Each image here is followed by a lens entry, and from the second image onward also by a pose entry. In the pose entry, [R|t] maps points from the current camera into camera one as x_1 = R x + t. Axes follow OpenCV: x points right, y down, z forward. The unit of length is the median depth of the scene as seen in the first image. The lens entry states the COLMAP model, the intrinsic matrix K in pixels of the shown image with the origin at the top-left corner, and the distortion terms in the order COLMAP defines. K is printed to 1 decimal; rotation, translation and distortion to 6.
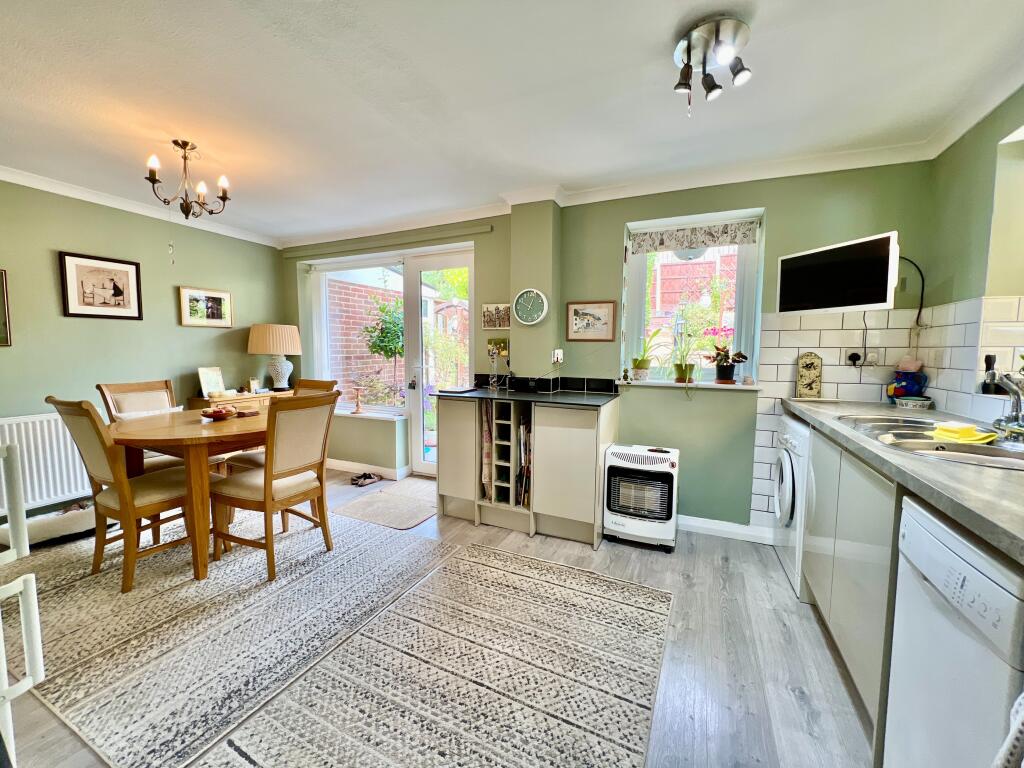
lens RADIAL K [[411.8, 0, 512.3], [0, 411.8, 382.2], [0, 0, 1]] dist [-0.003303, 0.001277]
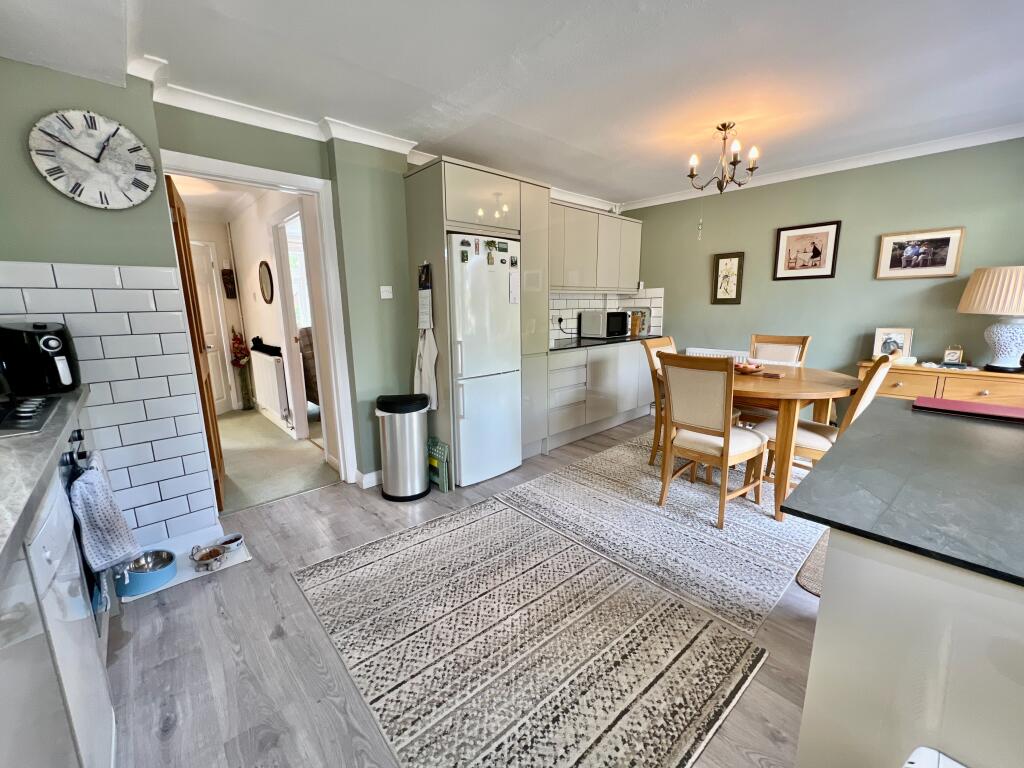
lens RADIAL K [[411.8, 0, 508.5], [0, 411.8, 382.6], [0, 0, 1]] dist [-0.003303, 0.001277]
pose [[-0.394460, 0.174332, -0.902225, 0.551070], [-0.064649, 0.974141, 0.216493, -0.086838], [0.916636, 0.143726, -0.372989, 0.907514]]
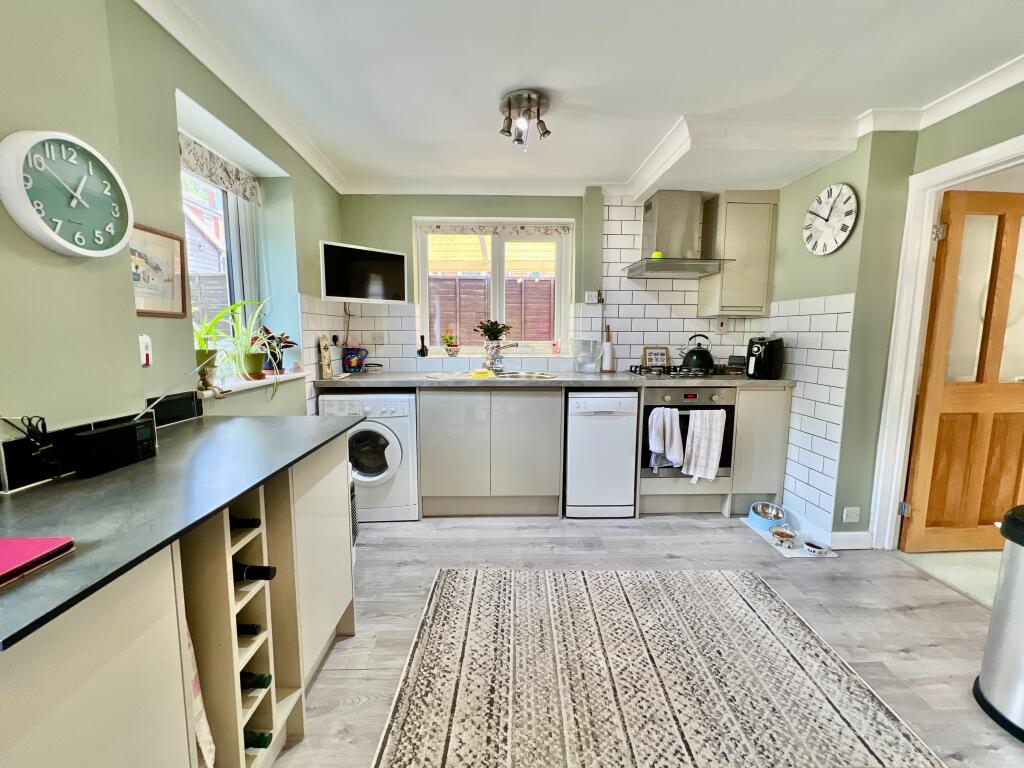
lens RADIAL K [[408.1, 0, 510.9], [0, 408.1, 383.4], [0, 0, 1]] dist [-0.002958, 0.000075]
pose [[-0.439489, -0.115015, 0.890854, -0.482848], [0.068045, 0.984656, 0.160694, -0.089027], [-0.895667, 0.131241, -0.424919, 1.056529]]
